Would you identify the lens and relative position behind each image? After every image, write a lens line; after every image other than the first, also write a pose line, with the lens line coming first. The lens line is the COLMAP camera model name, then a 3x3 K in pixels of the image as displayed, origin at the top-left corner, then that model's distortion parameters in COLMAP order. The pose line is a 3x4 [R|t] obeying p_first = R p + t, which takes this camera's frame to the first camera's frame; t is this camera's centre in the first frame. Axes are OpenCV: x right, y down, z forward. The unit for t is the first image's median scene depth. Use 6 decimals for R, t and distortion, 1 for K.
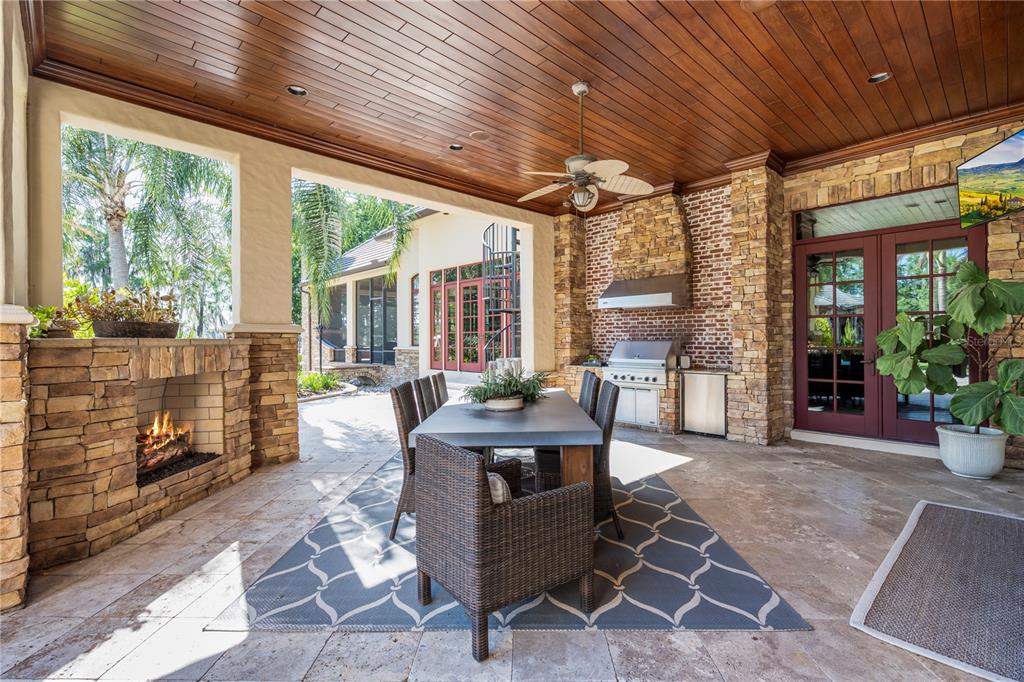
lens RADIAL K [[472.4, 0, 511.1], [0, 472.4, 340.3], [0, 0, 1]] dist [-0.000271, -0.000010]
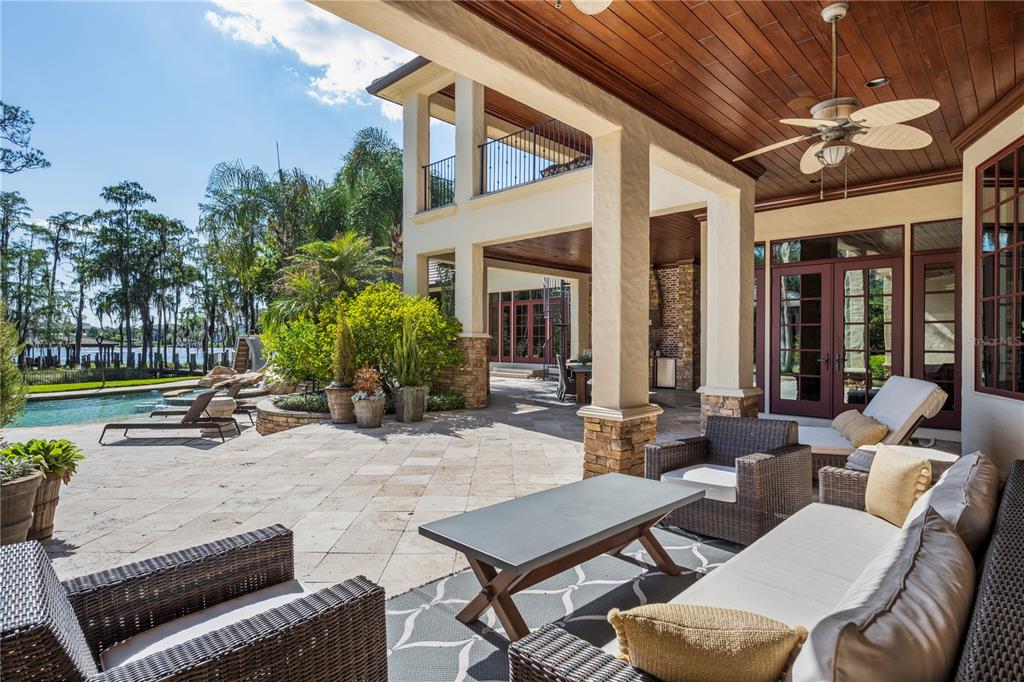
lens RADIAL K [[532.3, 0, 512.7], [0, 532.3, 342.7], [0, 0, 1]] dist [0.000085, 0.000002]
pose [[0.999065, 0.007474, 0.042585, -0.354932], [-0.007497, 0.999972, 0.000365, 0.003146], [-0.042581, -0.000684, 0.999093, -1.267035]]
